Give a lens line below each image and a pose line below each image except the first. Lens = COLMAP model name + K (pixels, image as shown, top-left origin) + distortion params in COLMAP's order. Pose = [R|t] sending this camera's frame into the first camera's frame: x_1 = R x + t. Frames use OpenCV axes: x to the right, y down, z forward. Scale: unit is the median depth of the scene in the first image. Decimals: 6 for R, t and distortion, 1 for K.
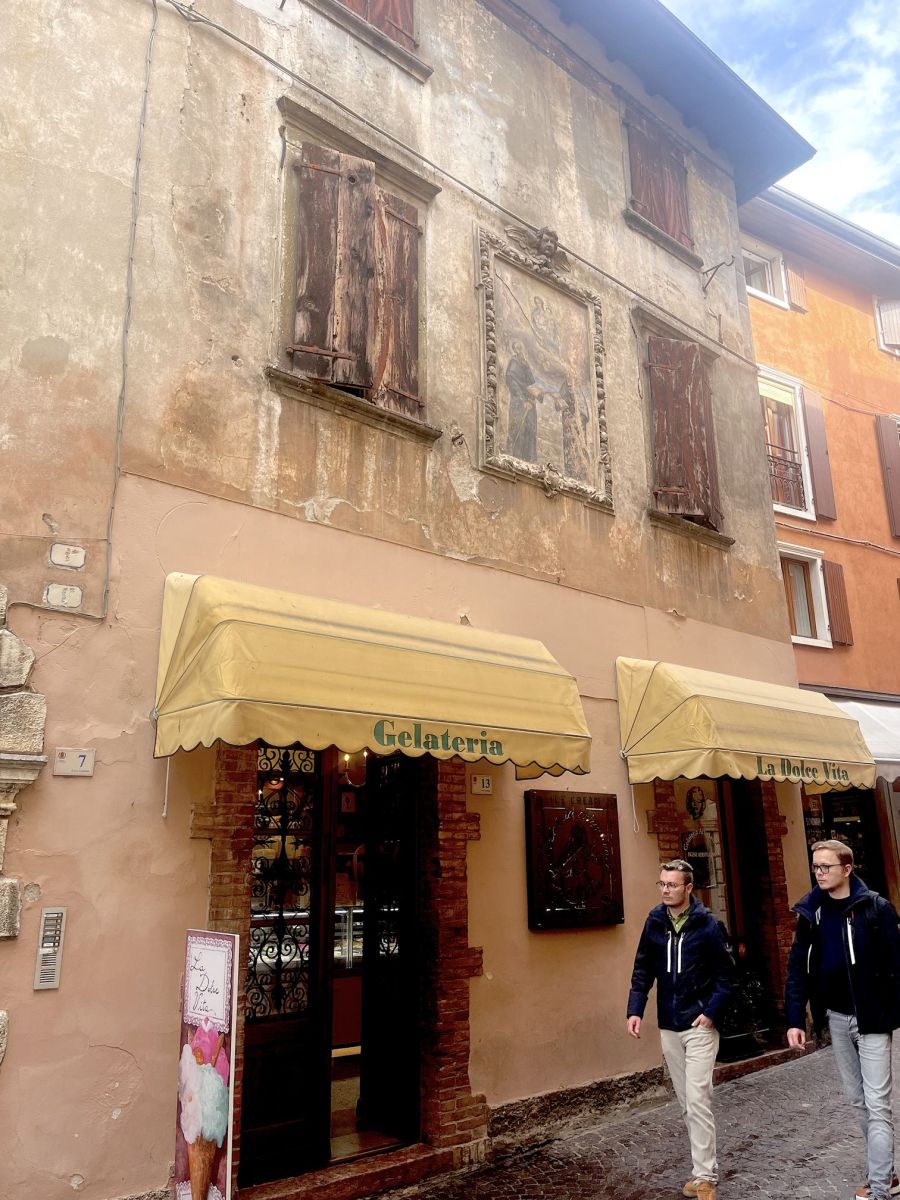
lens RADIAL K [[912.0, 0, 454.0], [0, 912.0, 601.6], [0, 0, 1]] dist [0.033067, -0.019757]
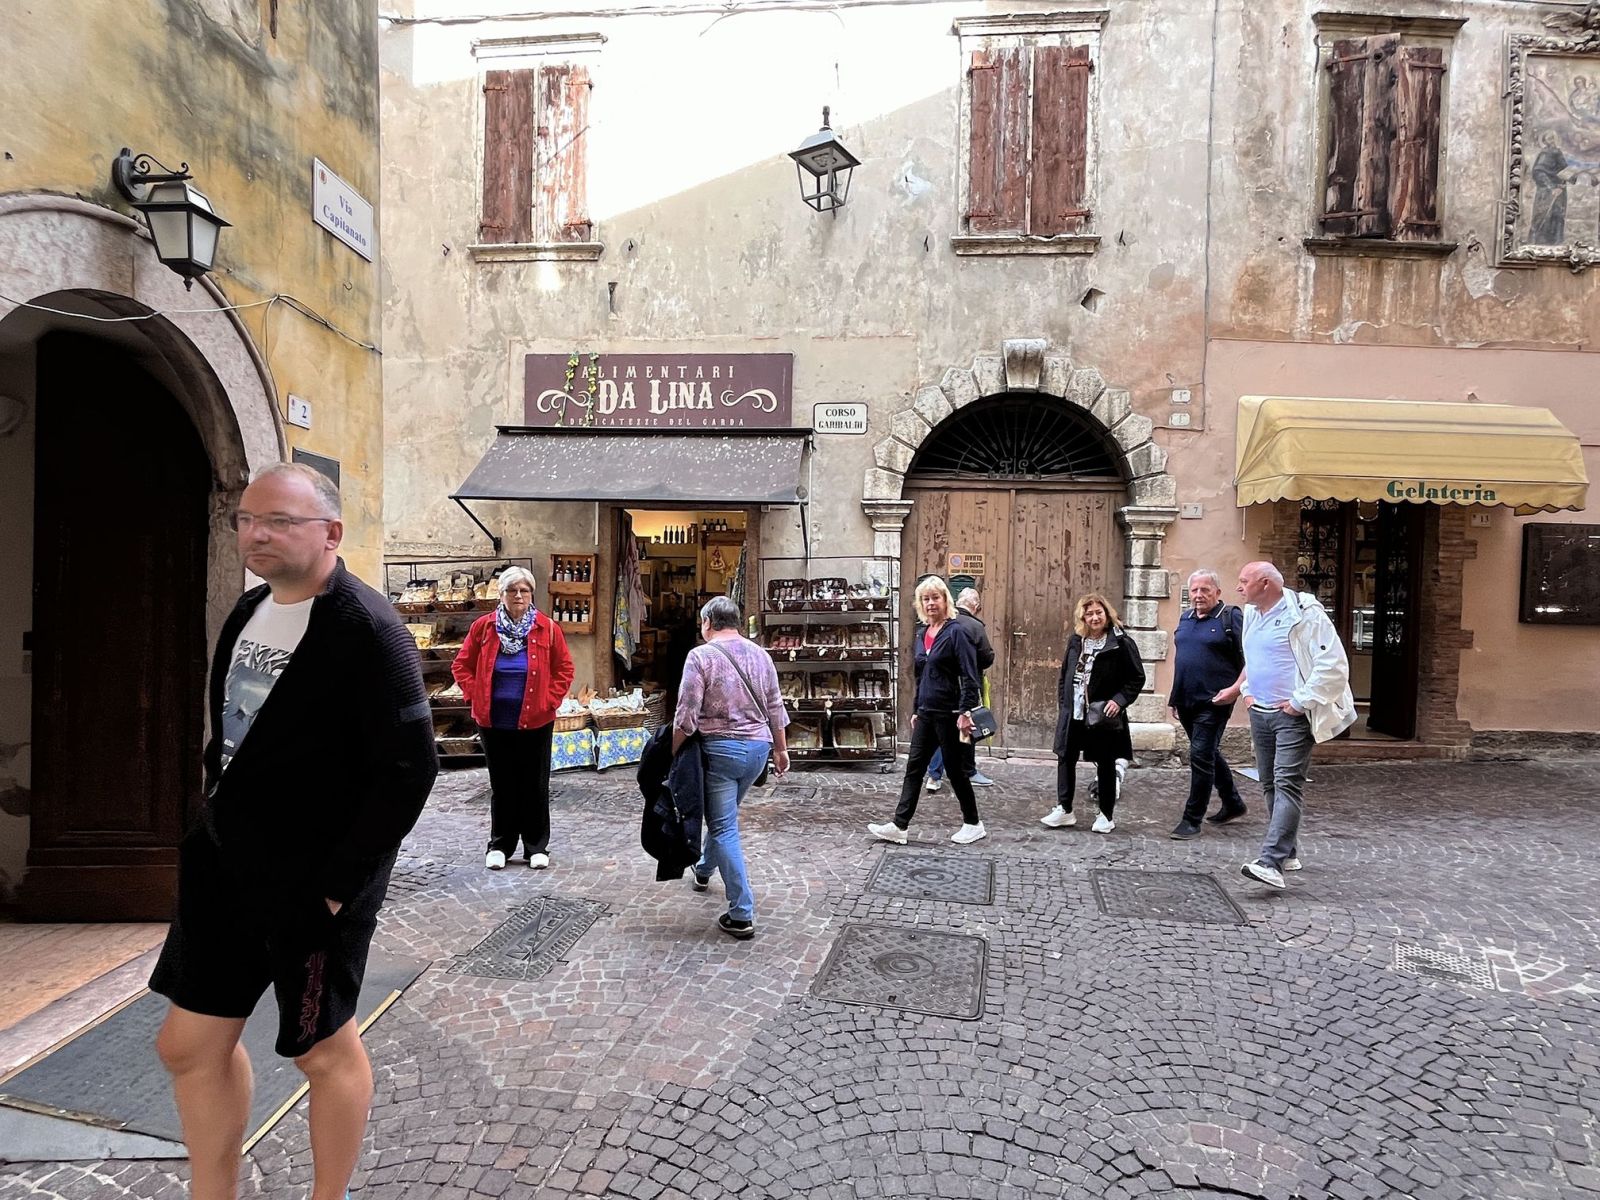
lens RADIAL K [[851.6, 0, 803.2], [0, 851.6, 594.3], [0, 0, 1]] dist [0.001898, -0.000322]
pose [[0.777434, 0.044718, -0.627373, 0.049878], [0.135421, 0.962174, 0.236394, -0.137618], [0.614213, -0.268740, 0.741971, -0.629006]]
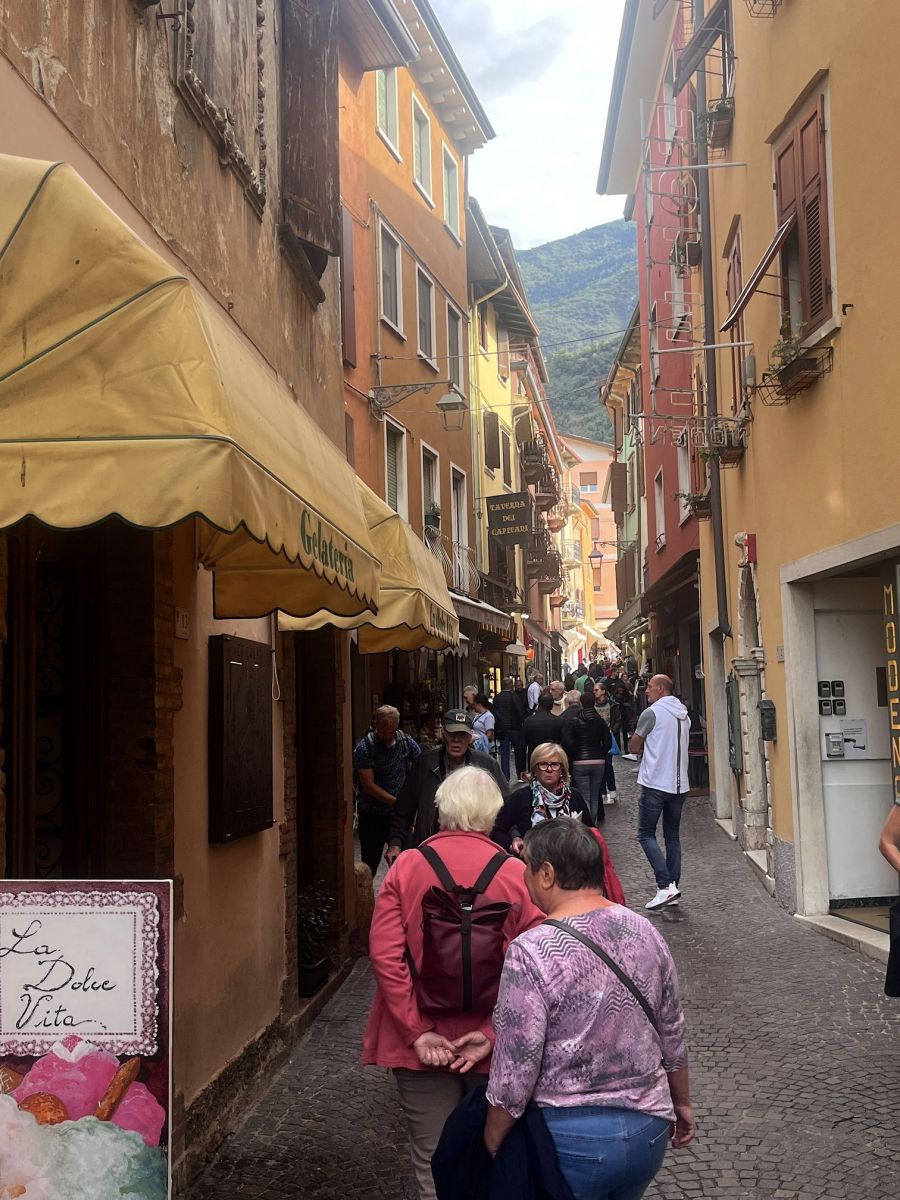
lens RADIAL K [[1310.0, 0, 449.5], [0, 1310.0, 600.7], [0, 0, 1]] dist [0.010023, 0.000000]
pose [[0.708217, 0.065906, 0.702912, -0.478584], [-0.184298, 0.978369, 0.093955, 0.074233], [-0.681515, -0.196086, 0.705044, 0.276090]]
